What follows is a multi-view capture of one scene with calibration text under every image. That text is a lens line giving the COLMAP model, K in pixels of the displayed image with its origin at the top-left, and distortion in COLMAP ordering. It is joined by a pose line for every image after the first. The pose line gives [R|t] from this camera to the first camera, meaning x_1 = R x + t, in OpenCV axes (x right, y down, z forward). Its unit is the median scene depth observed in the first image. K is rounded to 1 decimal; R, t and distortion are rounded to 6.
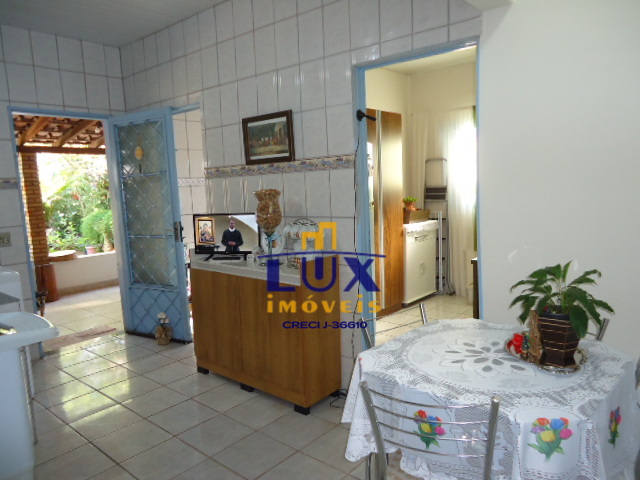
lens RADIAL K [[466.0, 0, 319.0], [0, 466.0, 243.1], [0, 0, 1]] dist [-0.002469, -0.003285]
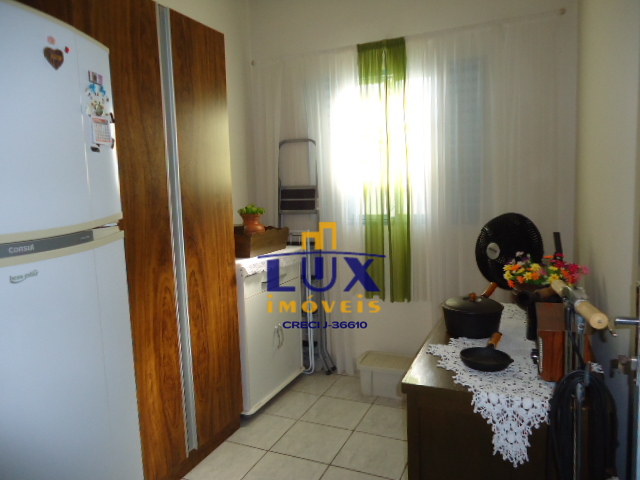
lens RADIAL K [[466.0, 0, 320.6], [0, 466.0, 239.2], [0, 0, 1]] dist [-0.002469, -0.003285]
pose [[0.957701, -0.023641, 0.286792, 0.113575], [0.031441, 0.999250, -0.022620, -0.044185], [-0.286042, 0.030681, 0.957726, 0.453758]]
